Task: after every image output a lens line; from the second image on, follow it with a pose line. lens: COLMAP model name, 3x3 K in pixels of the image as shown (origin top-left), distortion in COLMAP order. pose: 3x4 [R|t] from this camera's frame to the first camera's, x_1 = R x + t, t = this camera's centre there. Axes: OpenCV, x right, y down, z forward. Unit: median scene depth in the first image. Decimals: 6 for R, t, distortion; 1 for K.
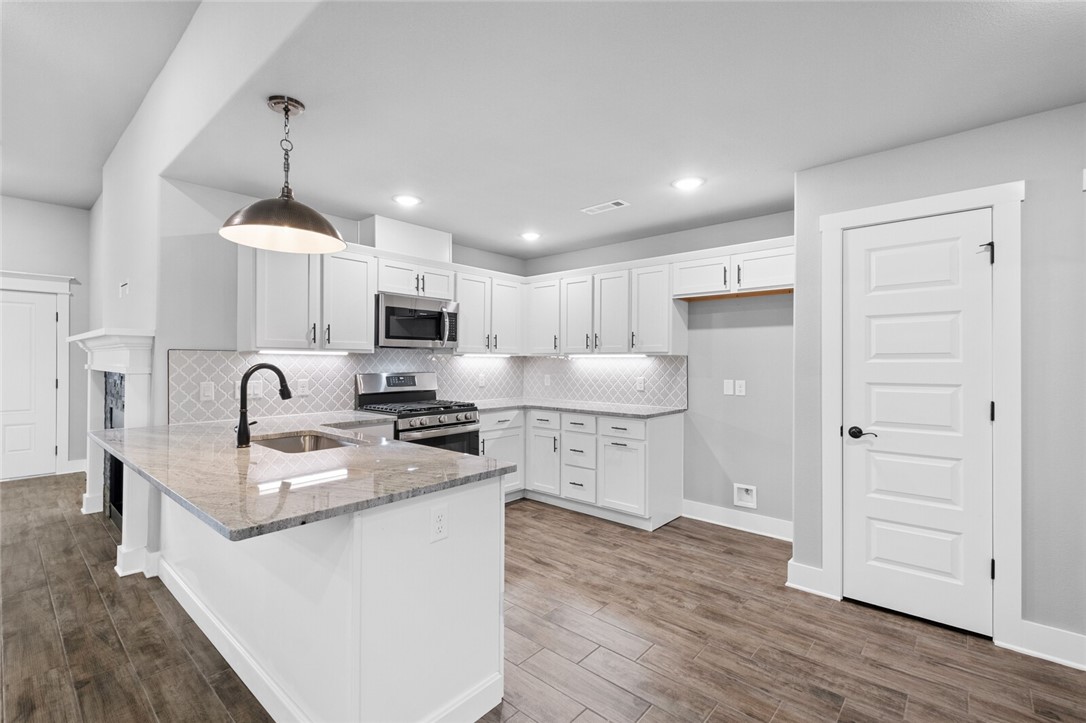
lens RADIAL K [[480.5, 0, 546.3], [0, 480.5, 361.0], [0, 0, 1]] dist [0.002759, -0.000794]
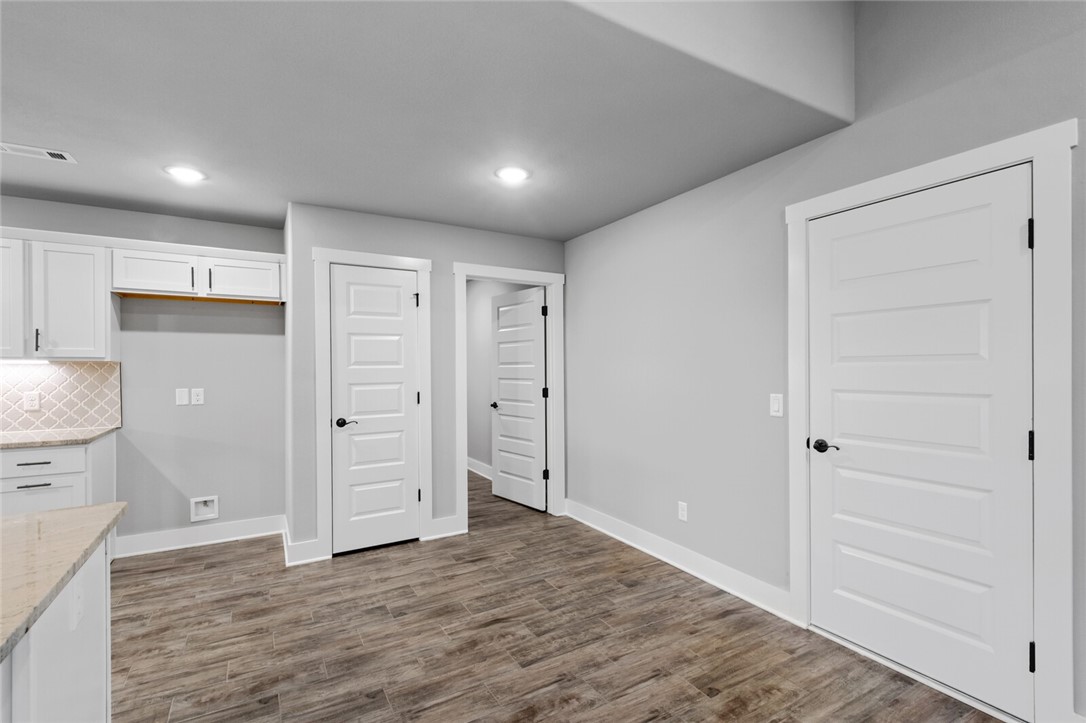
lens RADIAL K [[491.0, 0, 537.5], [0, 491.0, 367.5], [0, 0, 1]] dist [0.002495, 0.000193]
pose [[0.323600, -0.007313, 0.946166, -0.328518], [0.005969, 0.999966, 0.005688, -0.002625], [-0.946175, 0.003807, 0.323632, 0.057920]]
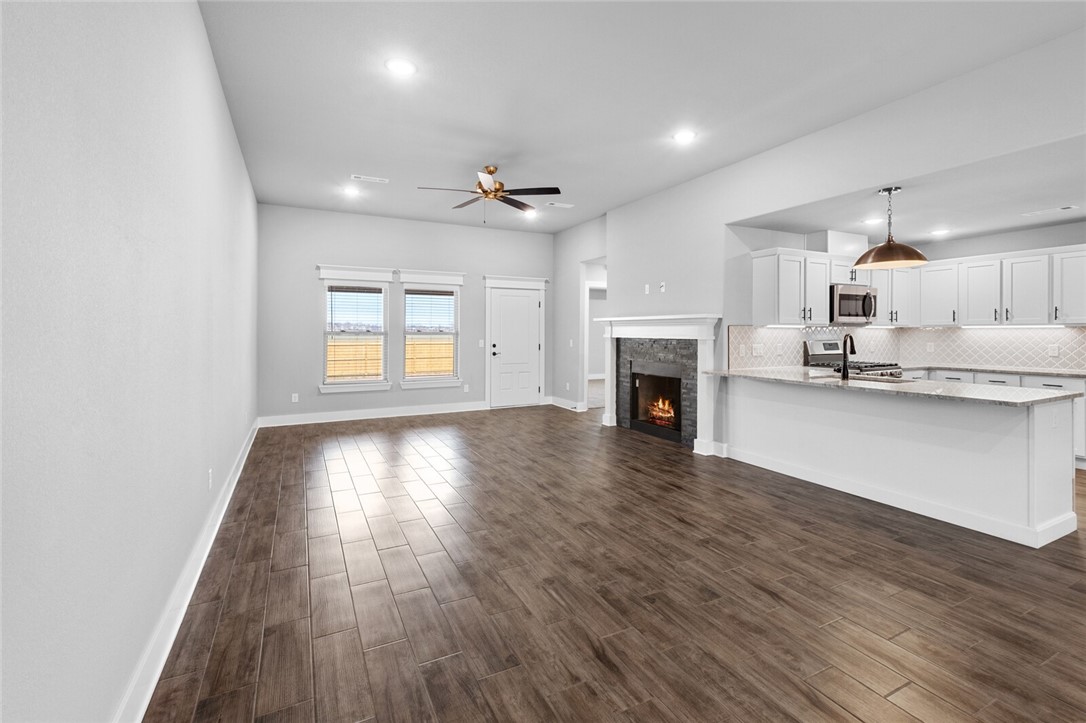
lens RADIAL K [[484.5, 0, 546.4], [0, 484.5, 329.0], [0, 0, 1]] dist [0.009011, -0.000626]
pose [[0.927213, -0.005949, -0.374487, -0.642292], [0.003615, 0.999969, -0.006933, -0.001276], [0.374517, 0.005075, 0.927206, -0.719050]]
